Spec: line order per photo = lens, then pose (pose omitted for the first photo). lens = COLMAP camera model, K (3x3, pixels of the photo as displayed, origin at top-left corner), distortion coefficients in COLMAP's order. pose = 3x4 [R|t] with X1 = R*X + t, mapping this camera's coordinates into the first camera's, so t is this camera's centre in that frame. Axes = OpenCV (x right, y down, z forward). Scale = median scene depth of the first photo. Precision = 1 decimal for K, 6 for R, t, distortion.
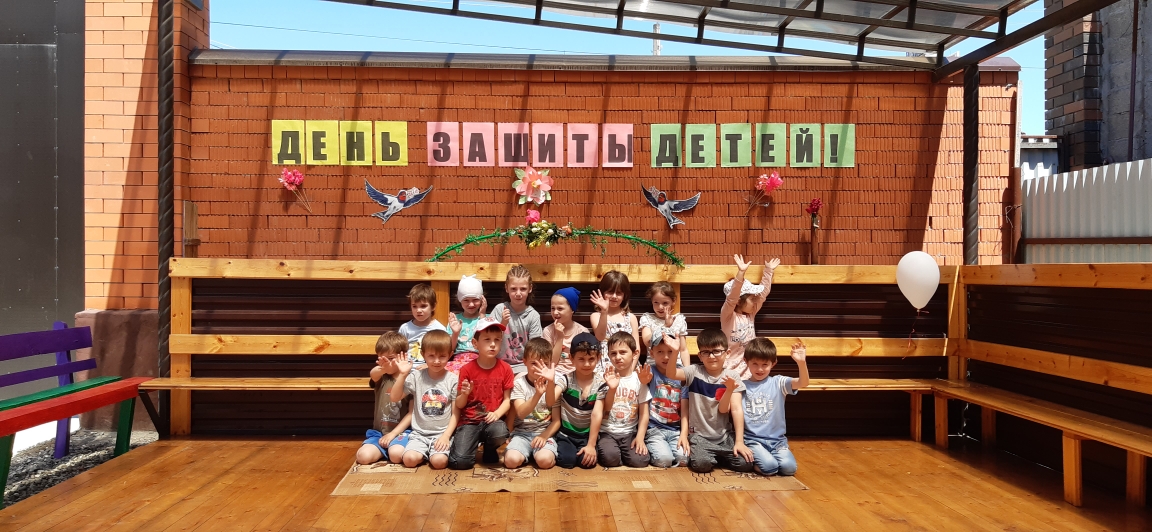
lens RADIAL K [[951.9, 0, 569.0], [0, 951.9, 272.6], [0, 0, 1]] dist [0.053019, -0.134707]
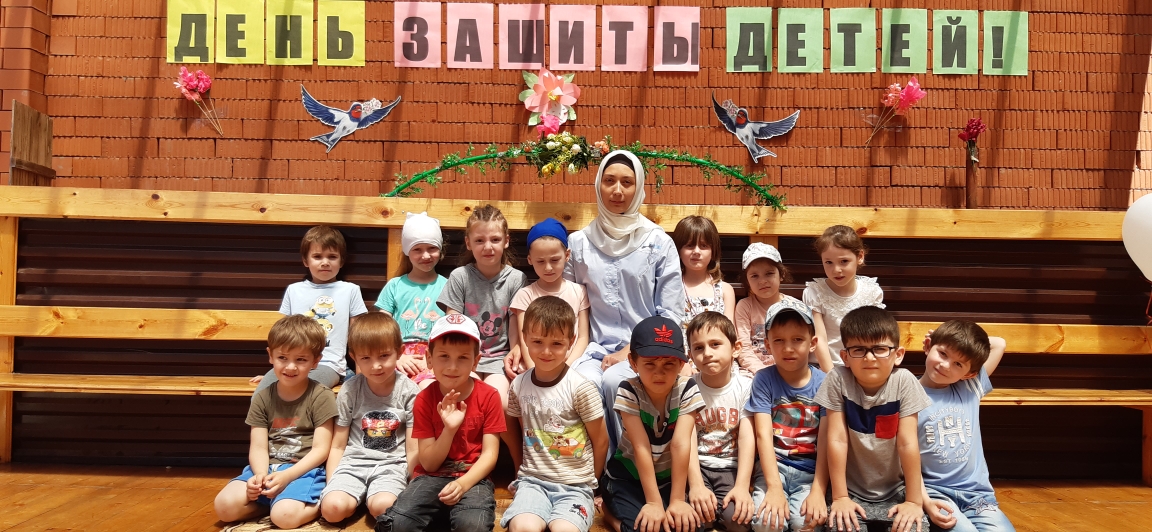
lens RADIAL K [[951.9, 0, 575.1], [0, 951.9, 266.6], [0, 0, 1]] dist [0.053019, -0.134707]
pose [[0.999780, 0.009987, -0.018451, -0.006706], [-0.010510, 0.999540, -0.028451, 0.047360], [0.018159, 0.028639, 0.999425, 0.329997]]
